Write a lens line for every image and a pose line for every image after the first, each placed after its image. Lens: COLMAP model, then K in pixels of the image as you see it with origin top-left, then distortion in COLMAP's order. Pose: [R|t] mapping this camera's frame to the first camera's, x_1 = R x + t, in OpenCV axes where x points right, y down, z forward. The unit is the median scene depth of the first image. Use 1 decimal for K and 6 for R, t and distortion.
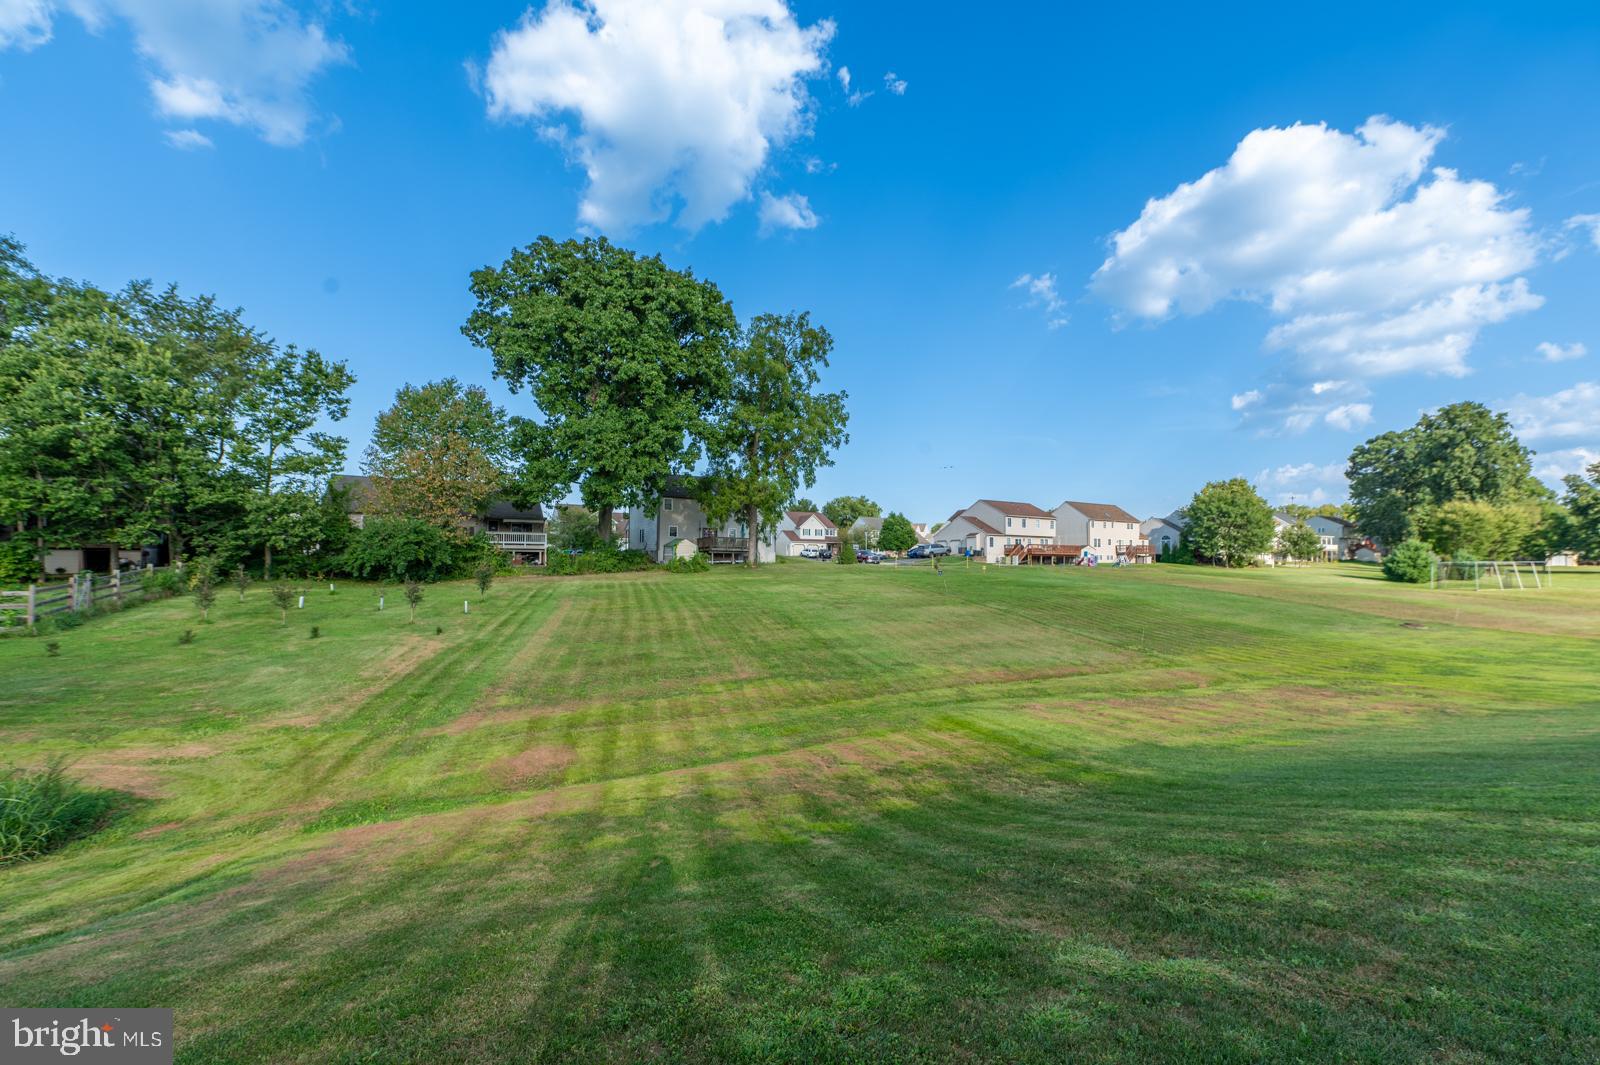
lens RADIAL K [[629.6, 0, 807.2], [0, 629.6, 550.0], [0, 0, 1]] dist [-0.009086, -0.000601]
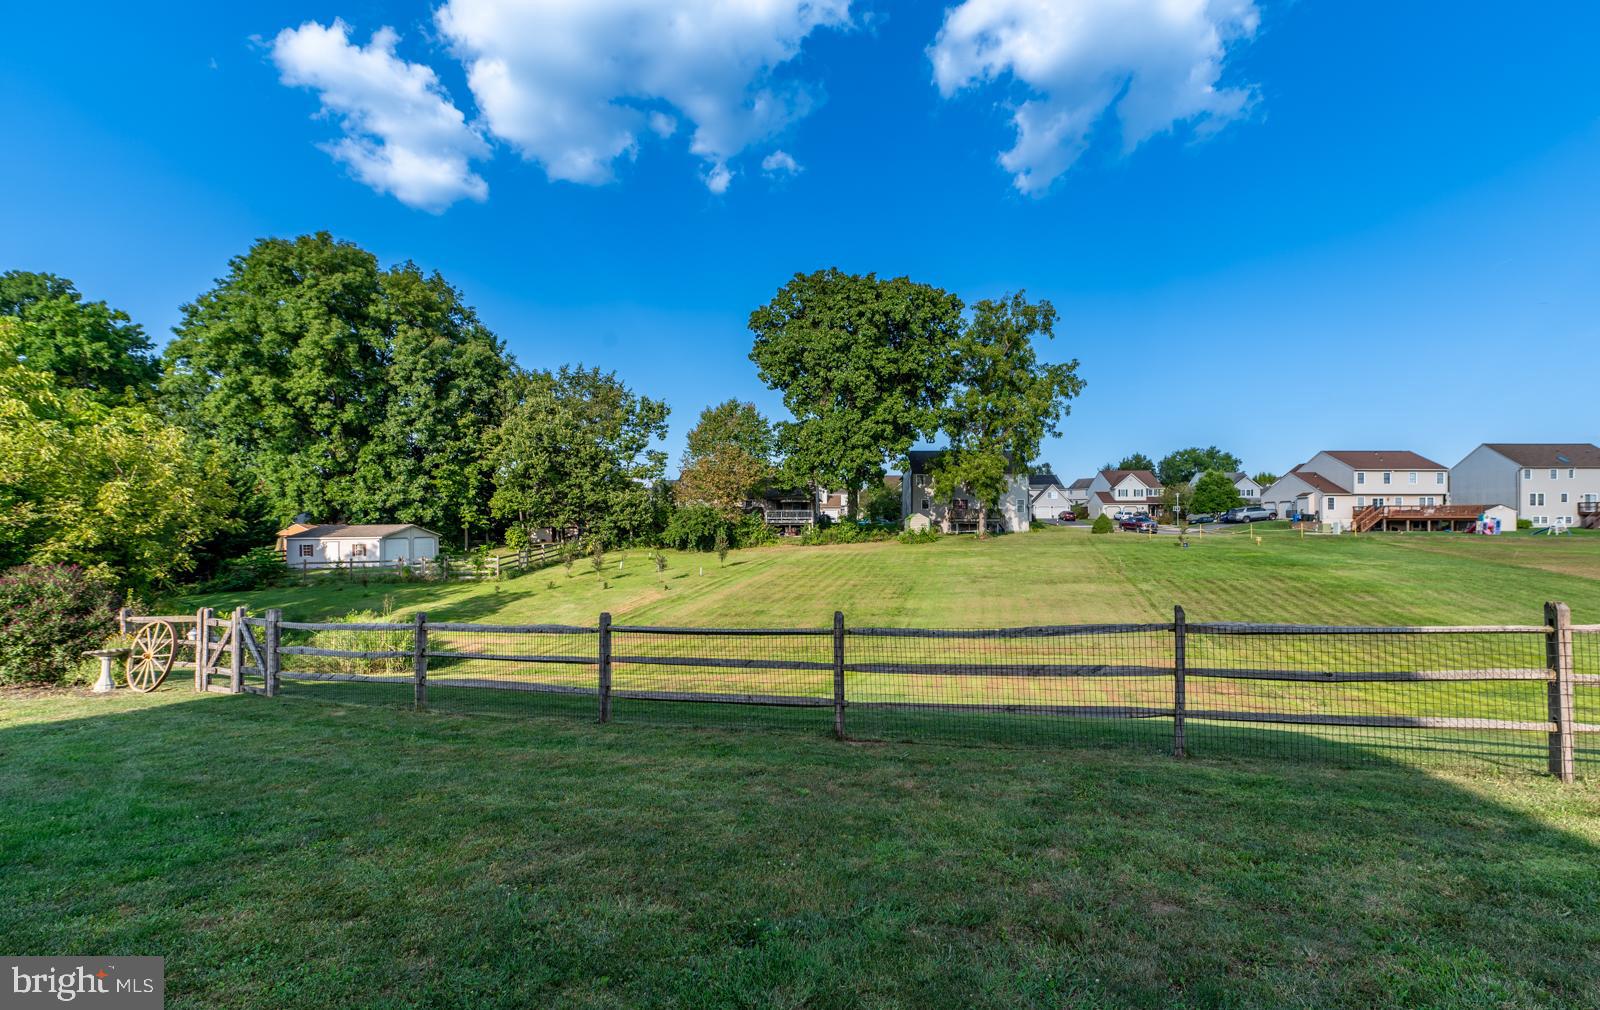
lens RADIAL K [[647.4, 0, 835.6], [0, 647.4, 526.1], [0, 0, 1]] dist [-0.007087, -0.000203]
pose [[0.858680, -0.002283, -0.512507, 0.332394], [0.018162, 0.999498, 0.025976, -0.032853], [0.512190, -0.031613, 0.858290, -0.089718]]
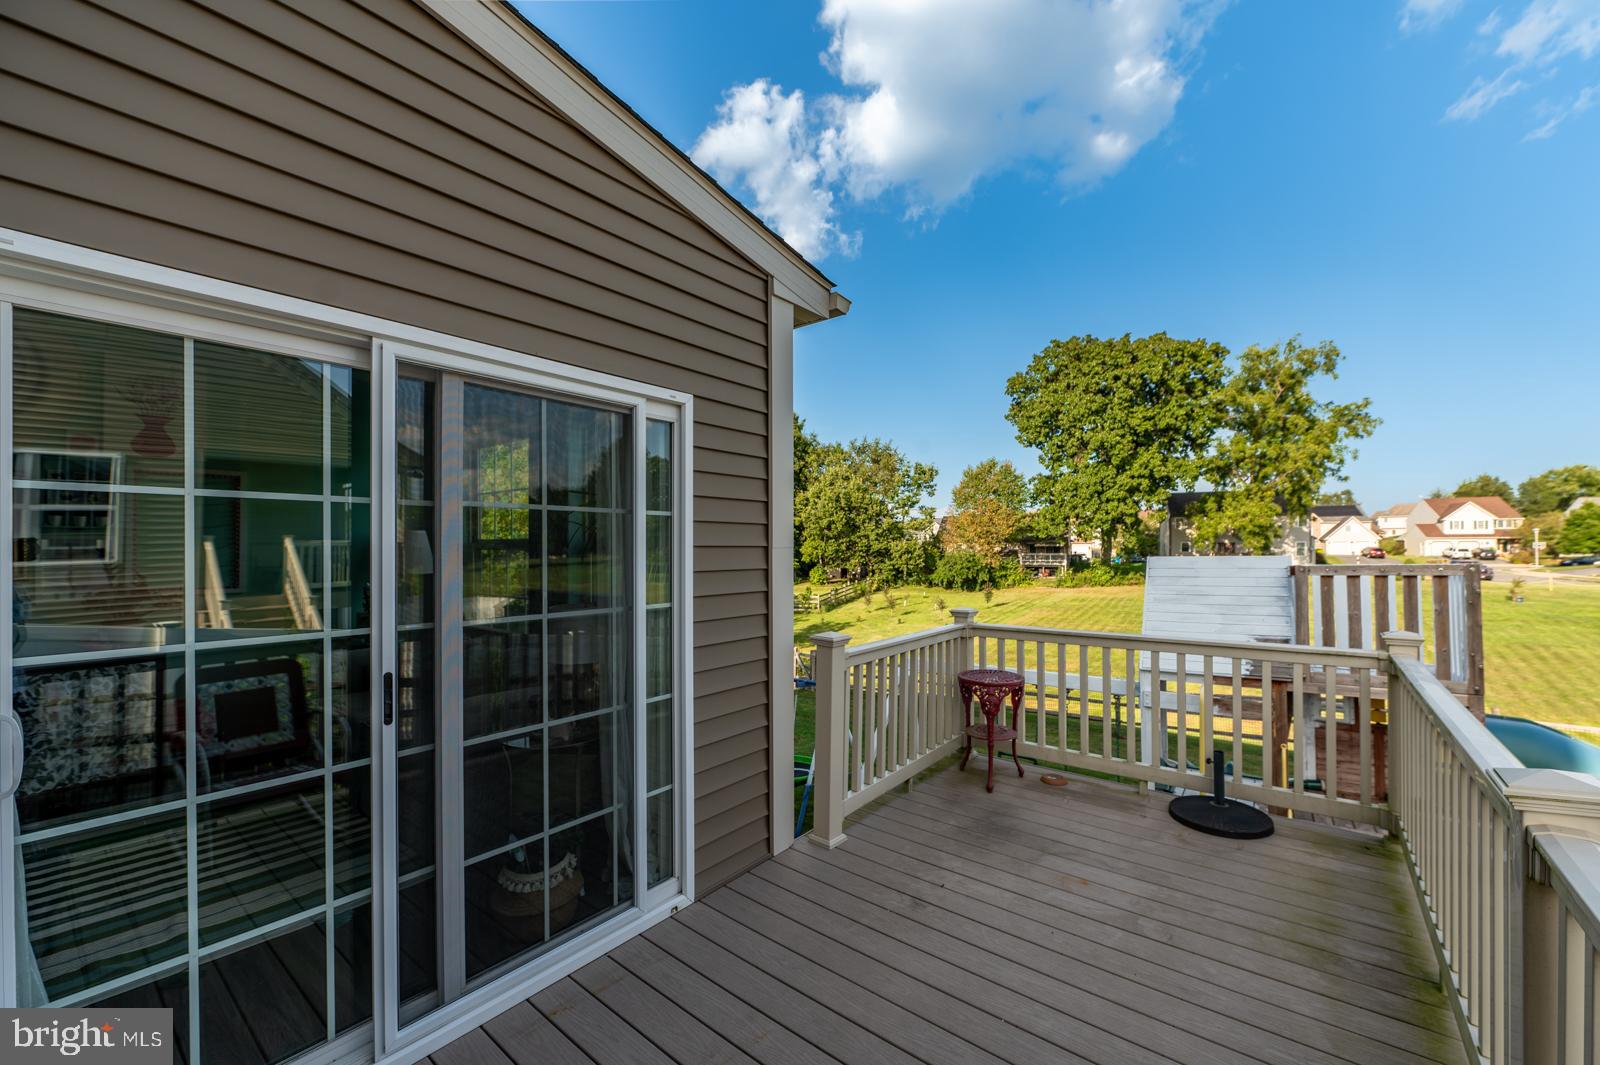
lens RADIAL K [[629.6, 0, 807.2], [0, 629.6, 550.0], [0, 0, 1]] dist [-0.009086, -0.000601]
pose [[0.581835, -0.001068, -0.813306, 0.427099], [0.025773, 0.999521, 0.017125, -0.085490], [0.812898, -0.030925, 0.581584, -0.279716]]
